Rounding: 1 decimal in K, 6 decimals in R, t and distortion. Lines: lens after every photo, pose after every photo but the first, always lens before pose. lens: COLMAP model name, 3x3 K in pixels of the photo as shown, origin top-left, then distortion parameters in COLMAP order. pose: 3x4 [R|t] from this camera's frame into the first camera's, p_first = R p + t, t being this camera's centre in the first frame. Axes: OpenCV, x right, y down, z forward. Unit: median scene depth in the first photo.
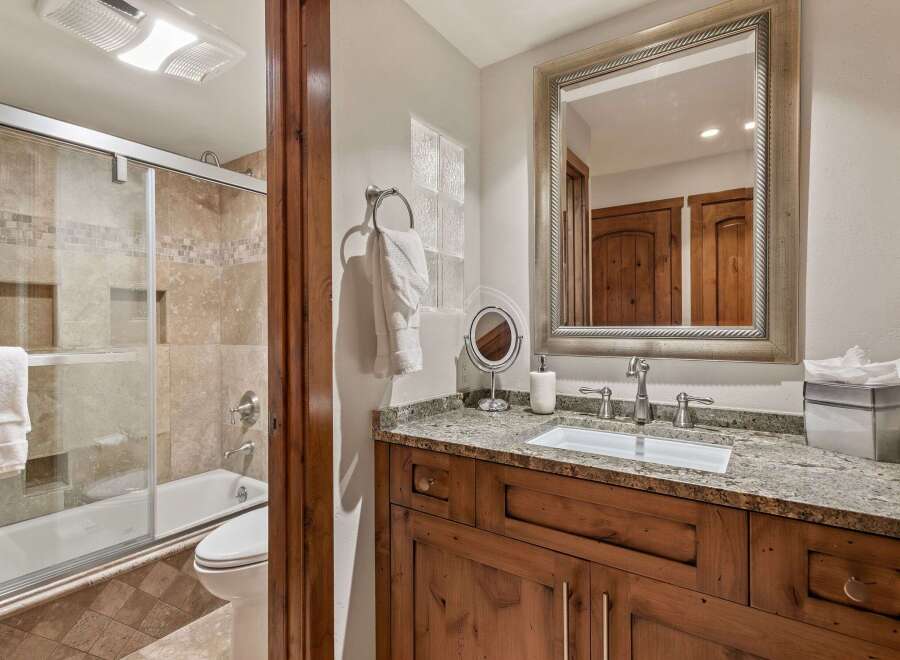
lens RADIAL K [[454.3, 0, 450.0], [0, 454.3, 330.0], [0, 0, 1]] dist [0.002797, -0.000040]
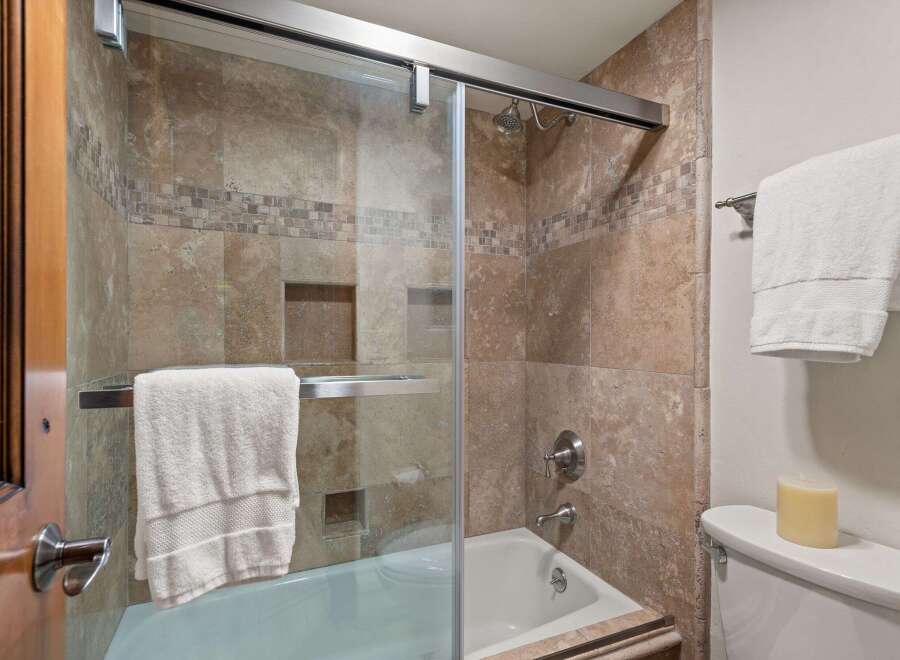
lens RADIAL K [[467.5, 0, 451.7], [0, 467.5, 342.2], [0, 0, 1]] dist [0.000147, -0.000023]
pose [[0.851442, 0.008873, -0.524373, -0.223294], [-0.007457, 0.999961, 0.004812, -0.002114], [0.524396, -0.000187, 0.851475, 0.305821]]
